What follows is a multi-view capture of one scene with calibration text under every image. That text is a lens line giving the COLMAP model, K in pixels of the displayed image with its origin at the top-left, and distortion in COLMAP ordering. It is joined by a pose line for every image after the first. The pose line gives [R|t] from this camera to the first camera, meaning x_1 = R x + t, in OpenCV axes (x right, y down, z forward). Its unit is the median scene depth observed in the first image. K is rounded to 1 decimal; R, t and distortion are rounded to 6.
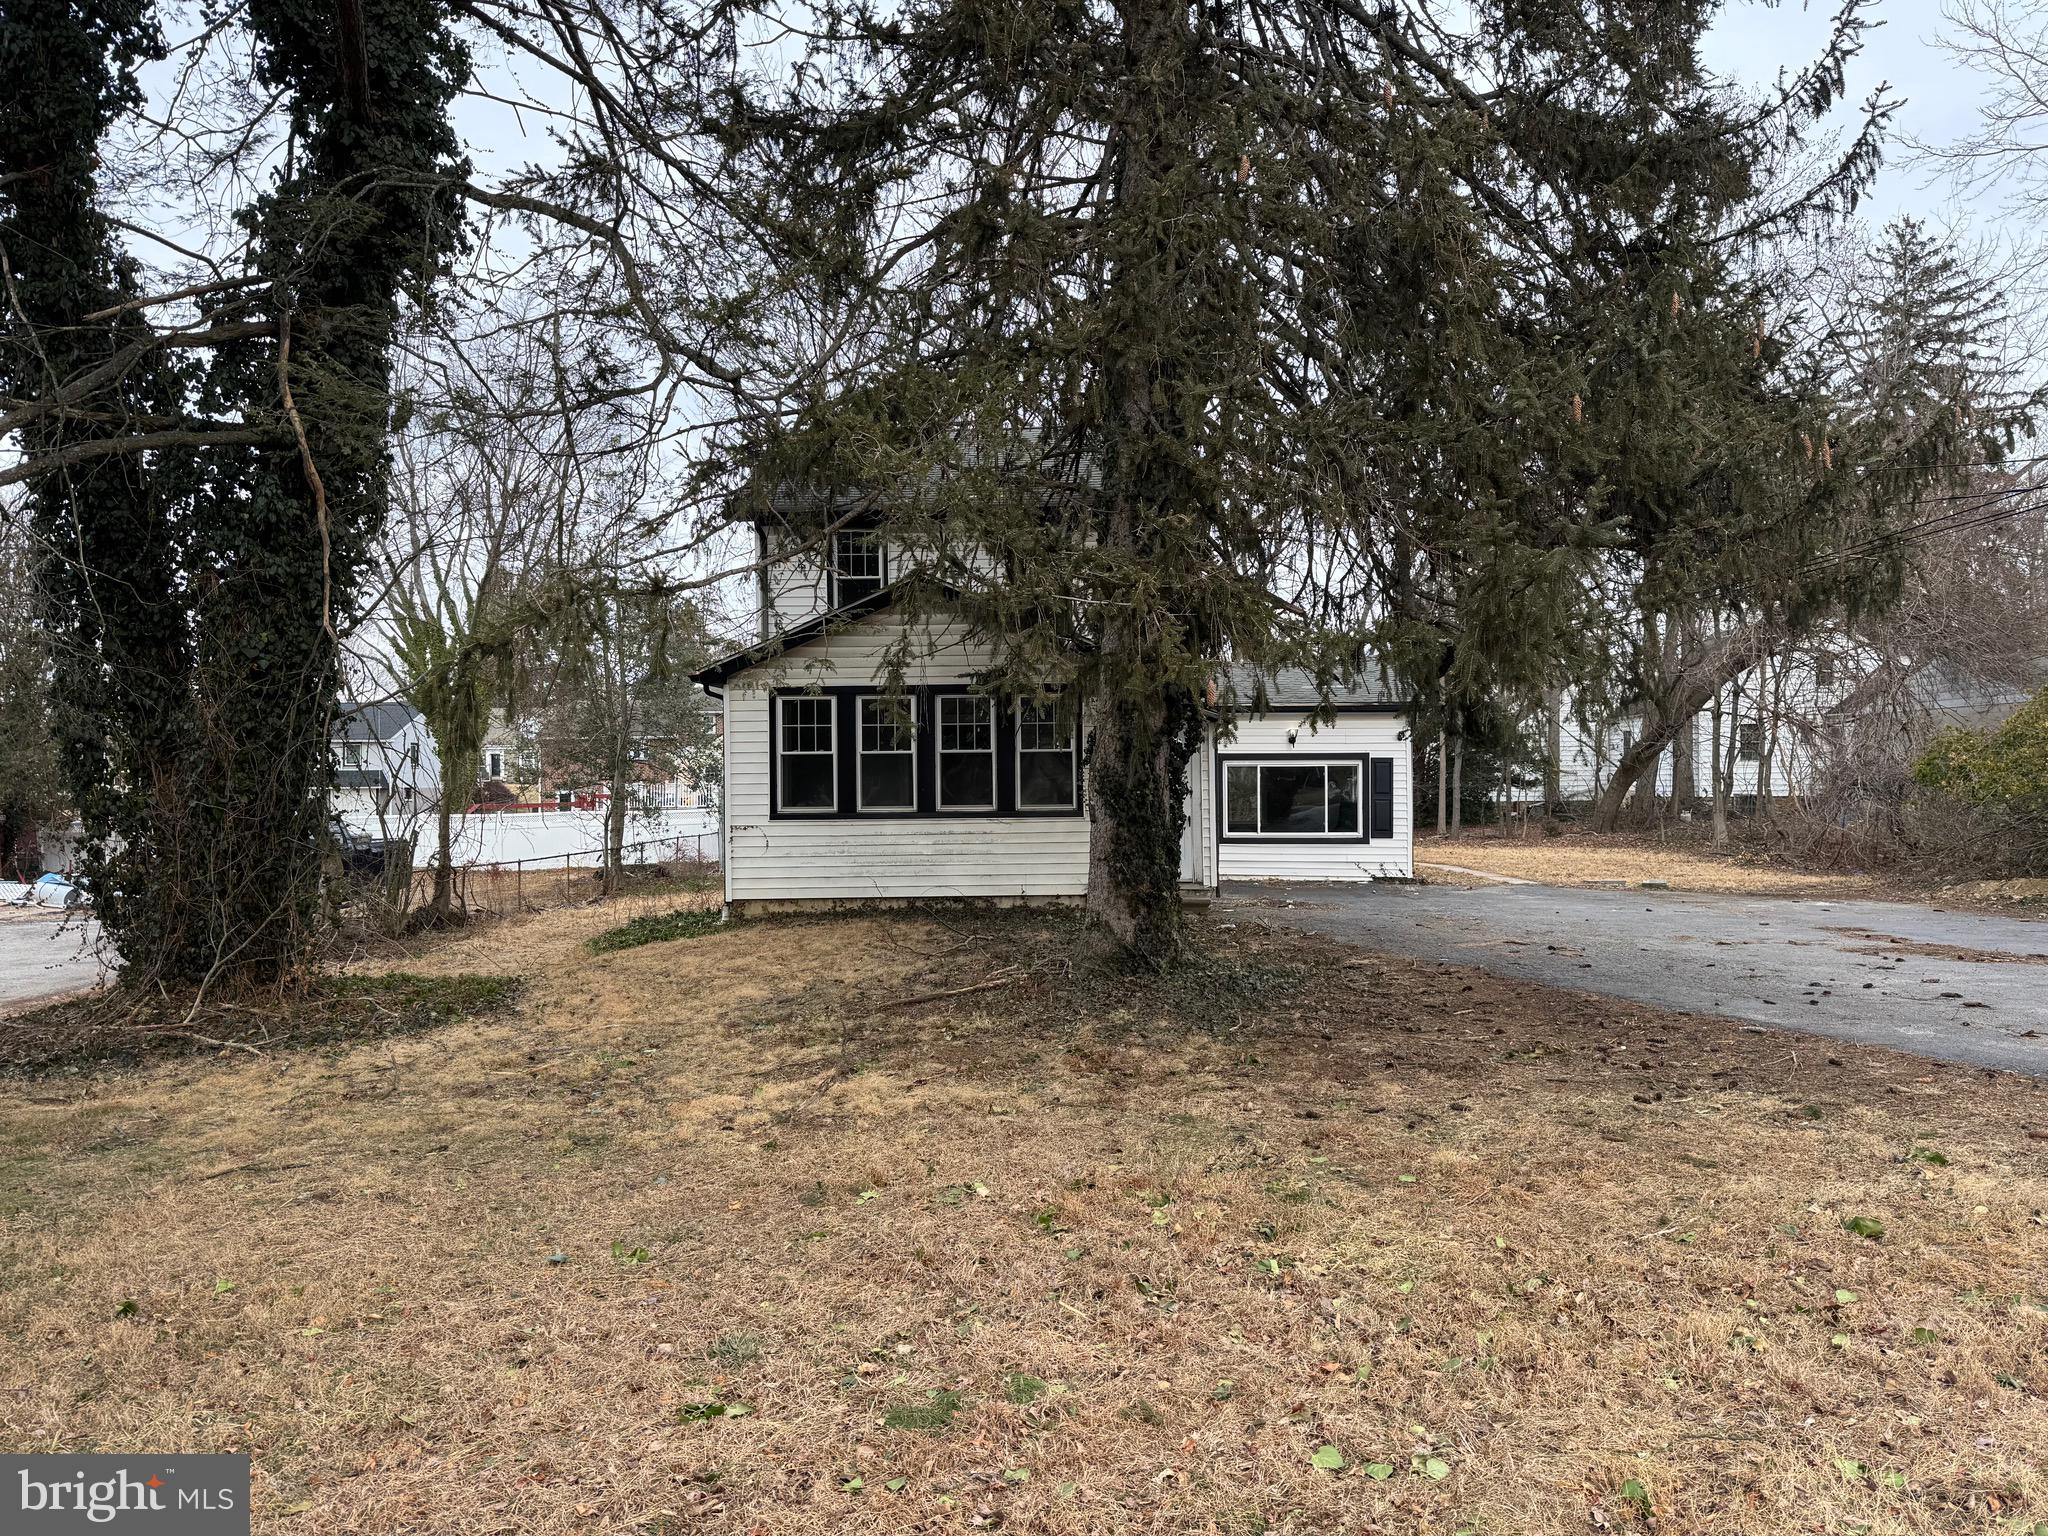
lens RADIAL K [[1430.9, 0, 1026.9], [0, 1430.9, 760.5], [0, 0, 1]] dist [0.092422, -0.148692]
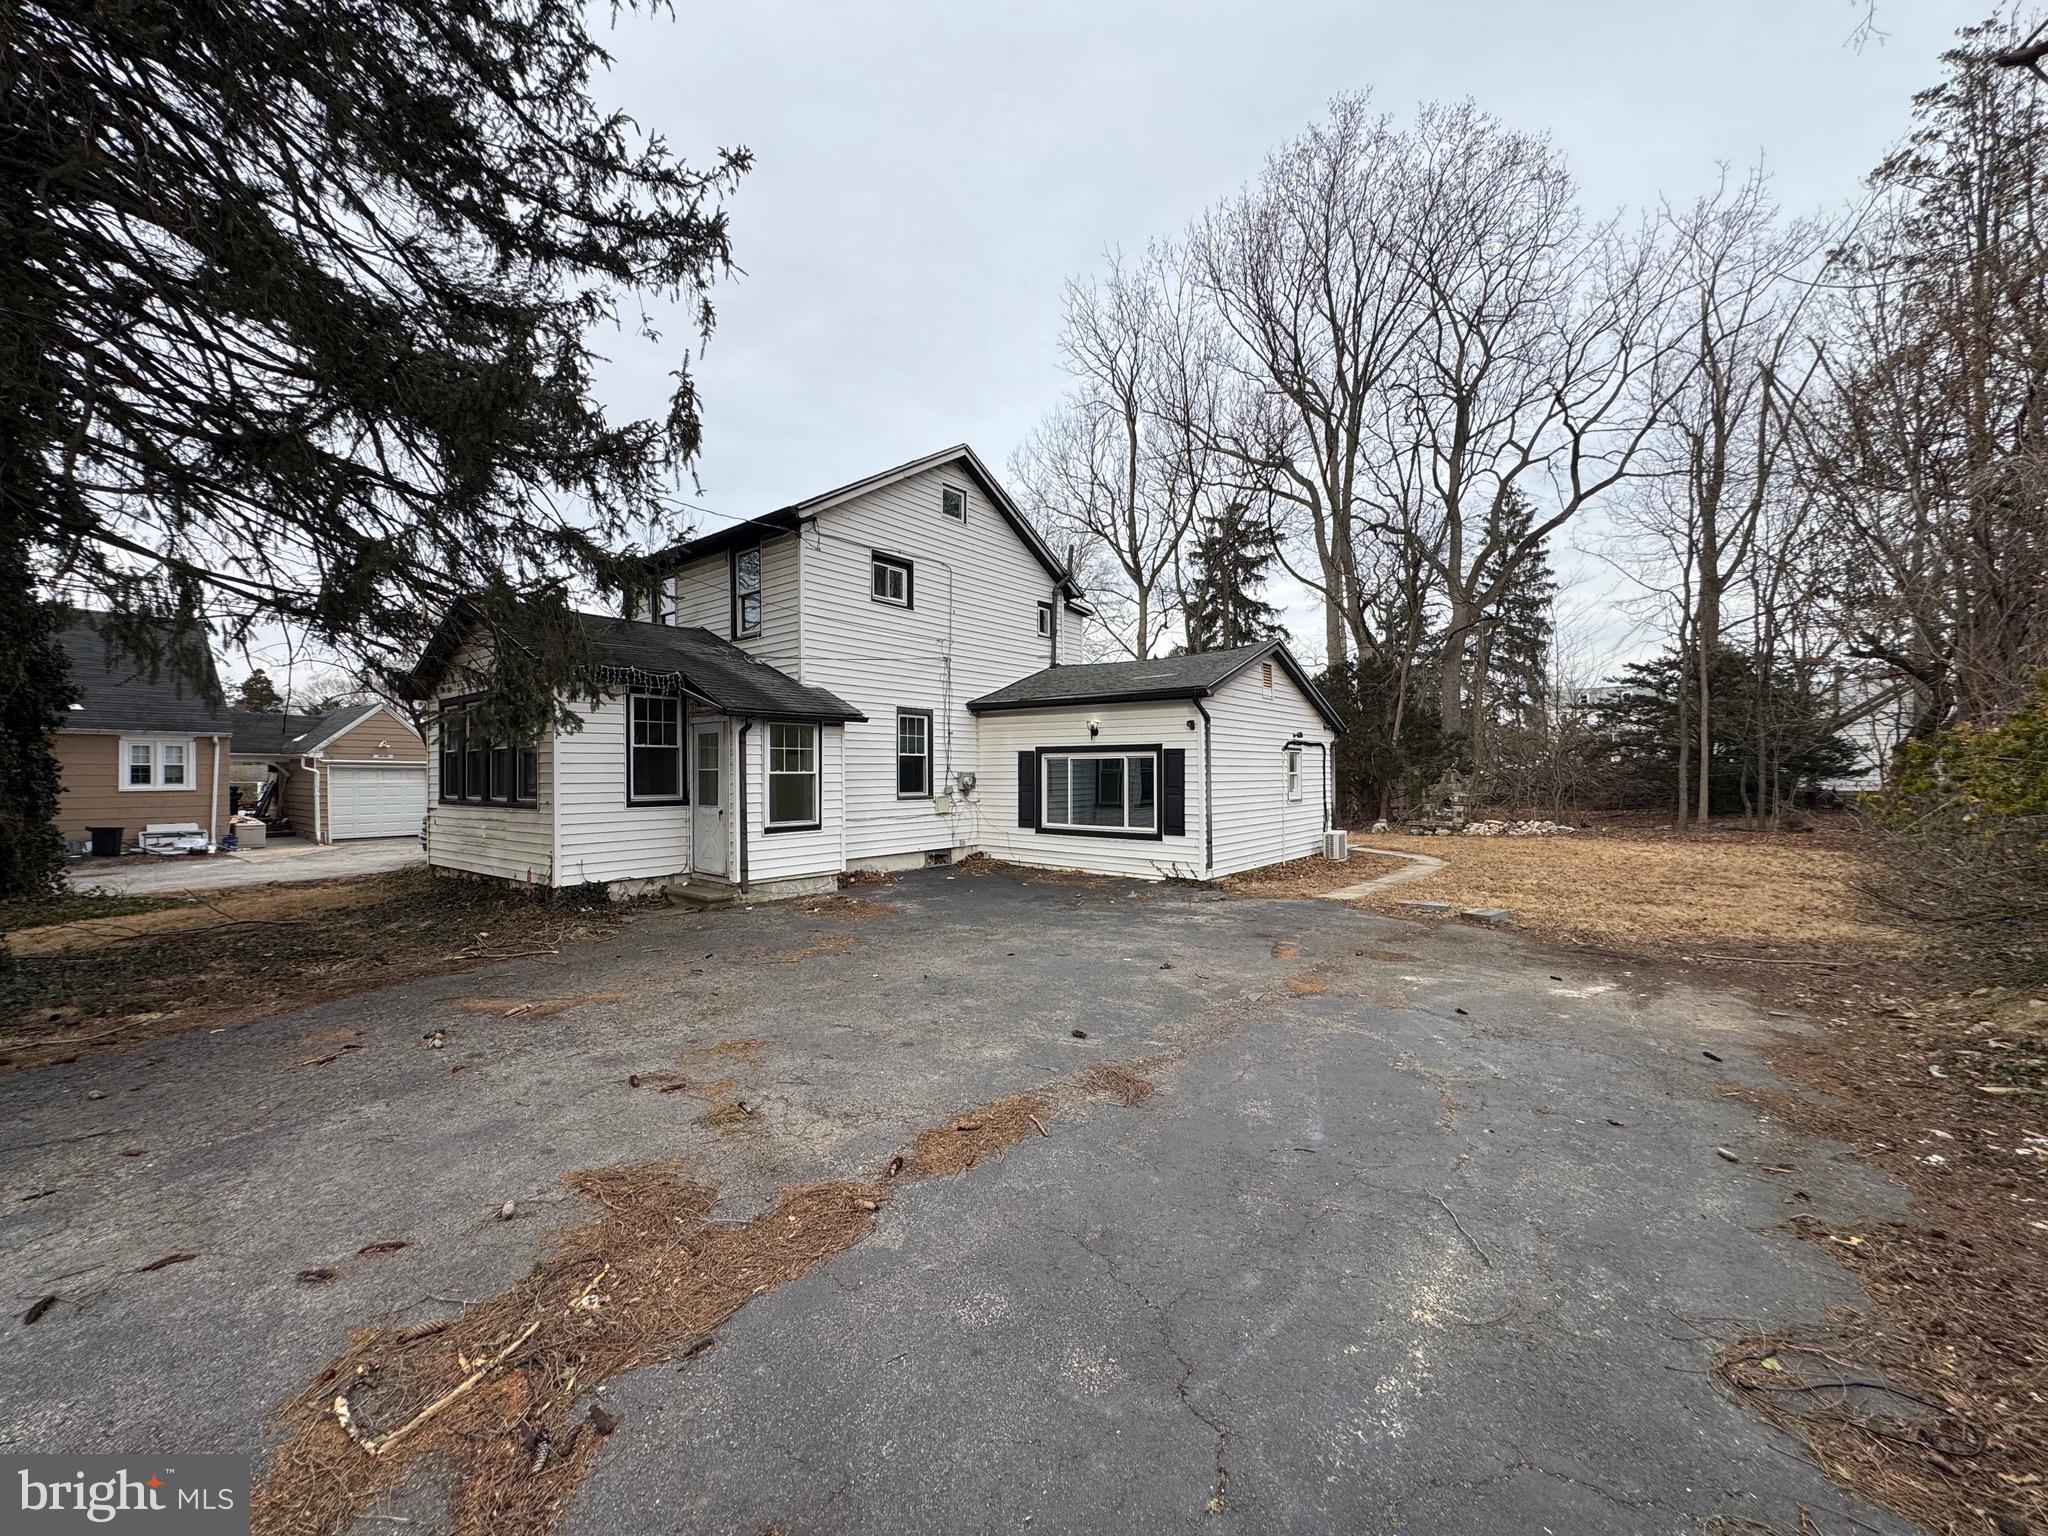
lens RADIAL K [[810.3, 0, 1024.0], [0, 810.3, 768.0], [0, 0, 1]] dist [-0.006986, -0.000088]
pose [[0.806937, 0.000314, -0.590637, 0.478578], [0.007829, 0.999906, 0.011228, 0.003913], [0.590585, -0.013684, 0.806859, 0.523153]]
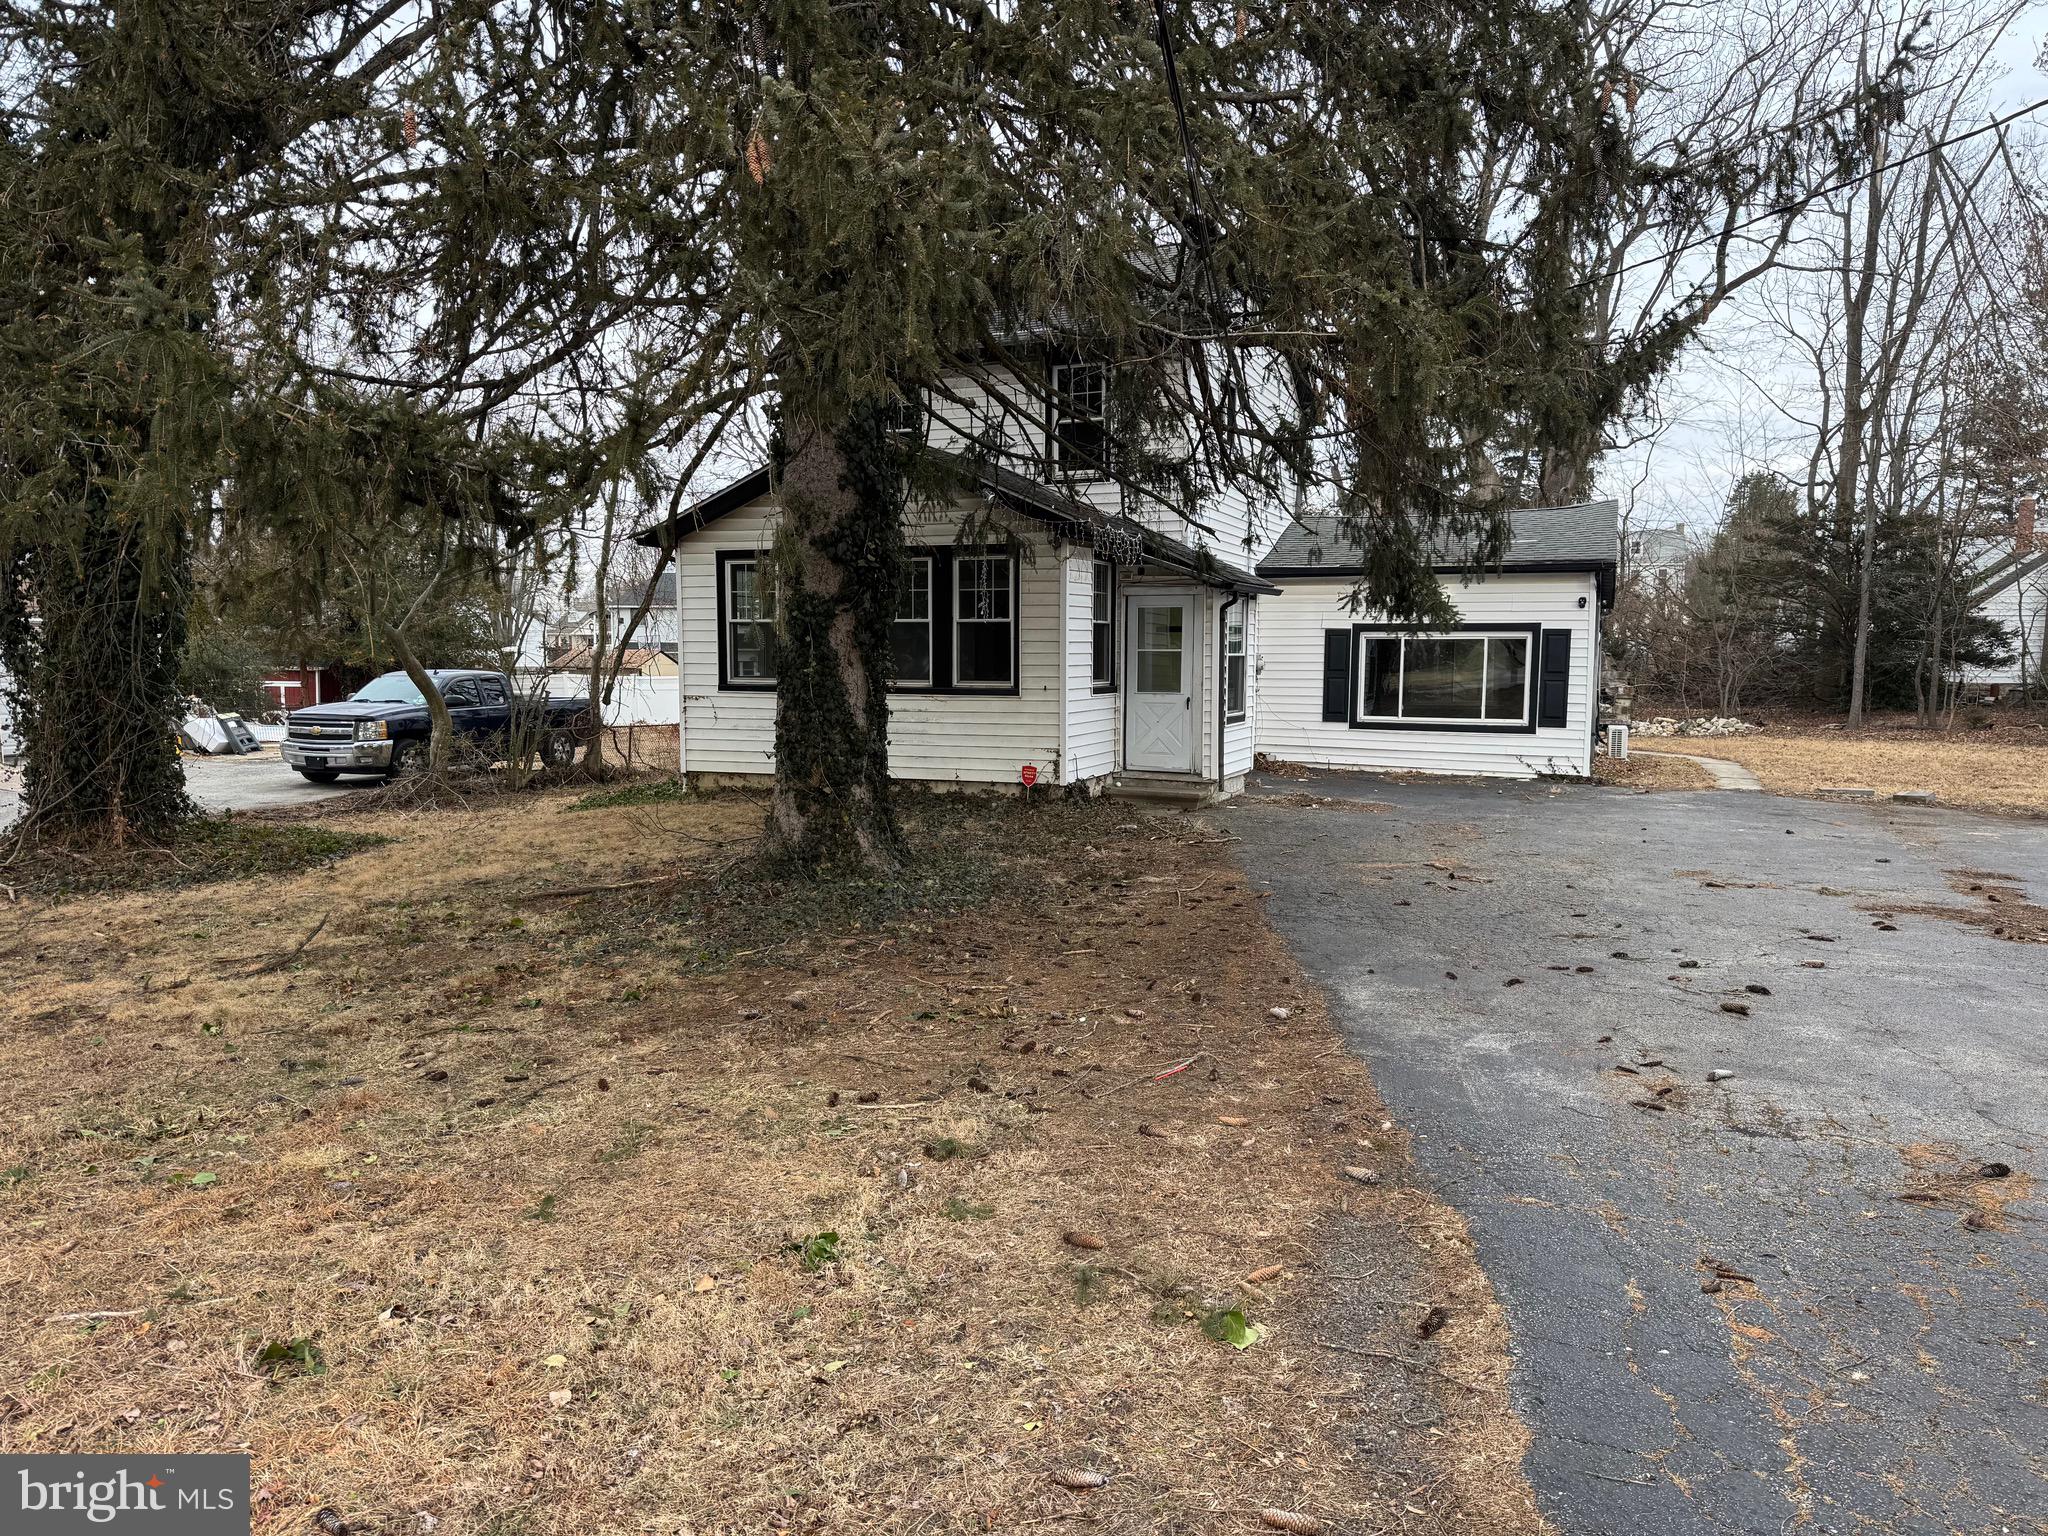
lens RADIAL K [[1430.9, 0, 1026.9], [0, 1430.9, 760.5], [0, 0, 1]] dist [0.092422, -0.148692]
pose [[0.941246, 0.039474, -0.335408, 0.242884], [-0.008075, 0.995492, 0.094497, -0.003372], [0.337626, -0.086236, 0.937322, 0.115469]]
